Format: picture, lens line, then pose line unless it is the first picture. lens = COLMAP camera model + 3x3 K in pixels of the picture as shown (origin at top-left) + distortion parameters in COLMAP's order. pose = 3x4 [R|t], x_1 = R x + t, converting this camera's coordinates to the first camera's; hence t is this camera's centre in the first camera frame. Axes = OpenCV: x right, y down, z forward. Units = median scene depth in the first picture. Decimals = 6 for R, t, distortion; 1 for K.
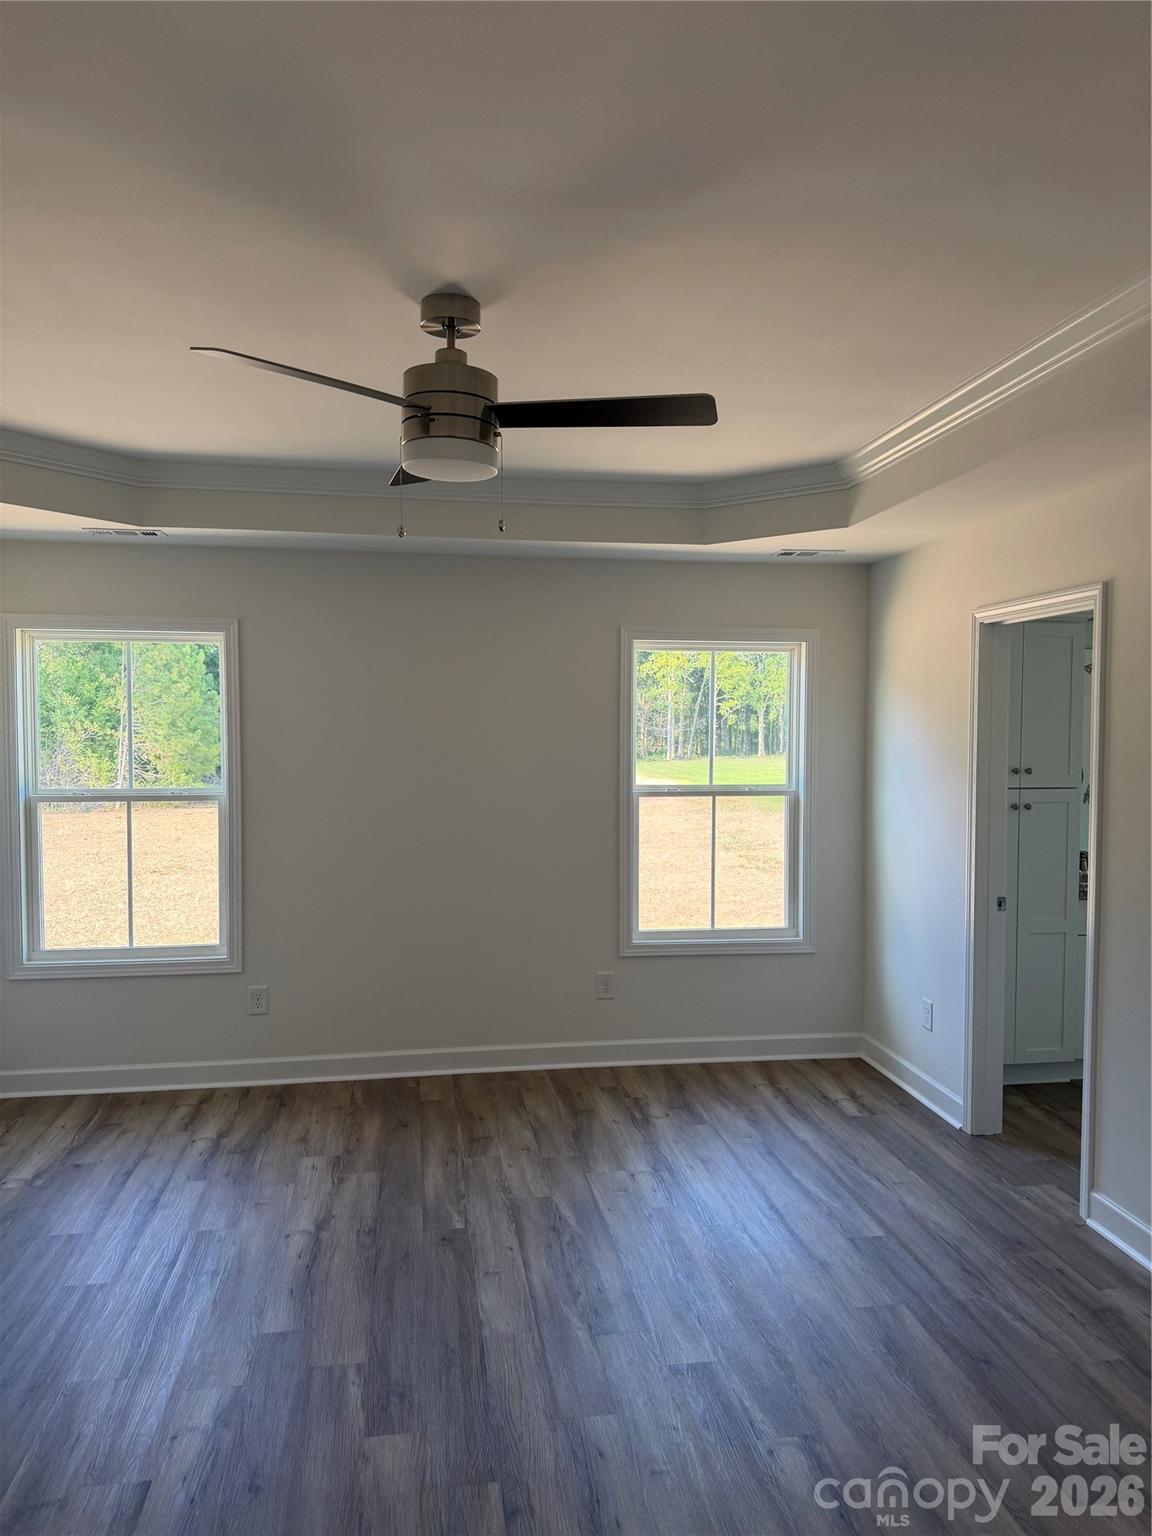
lens RADIAL K [[1059.8, 0, 576.0], [0, 1059.8, 768.0], [0, 0, 1]] dist [0.135299, -0.200368]
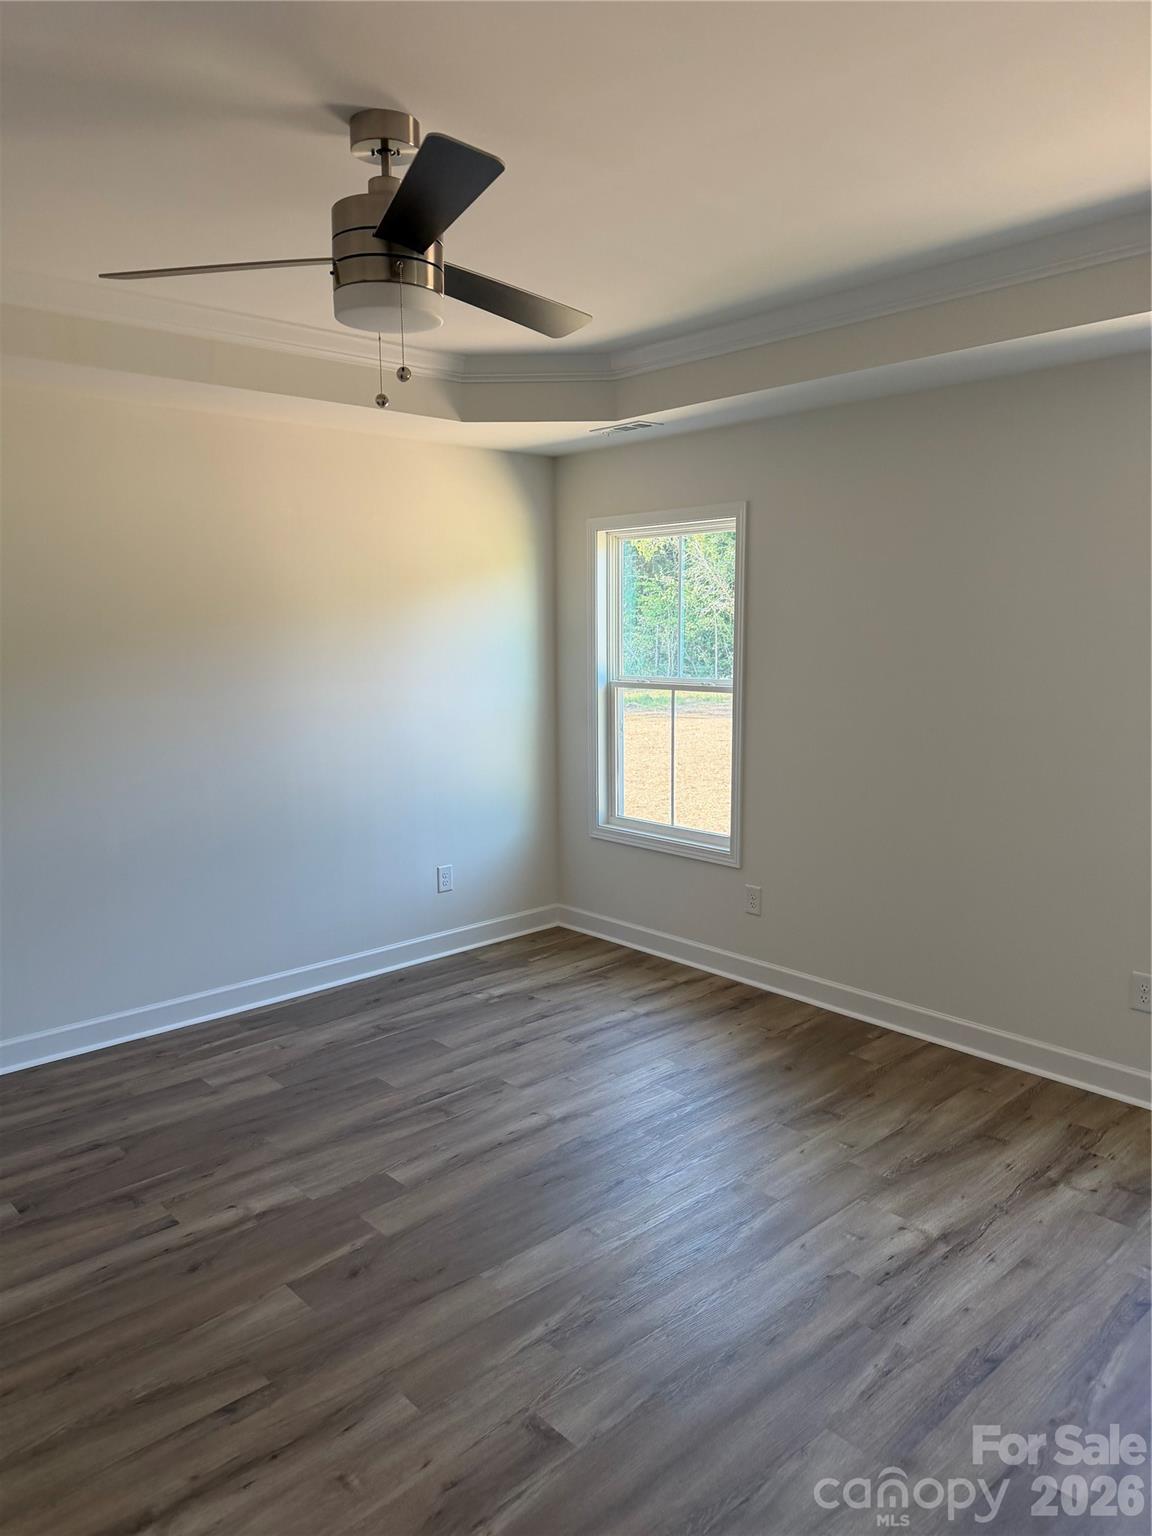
lens RADIAL K [[1059.8, 0, 576.0], [0, 1059.8, 768.0], [0, 0, 1]] dist [0.135299, -0.200368]
pose [[0.566649, 0.108471, -0.816788, 0.426484], [-0.025882, 0.993151, 0.113936, -0.010251], [0.823553, -0.043422, 0.565575, 0.355602]]
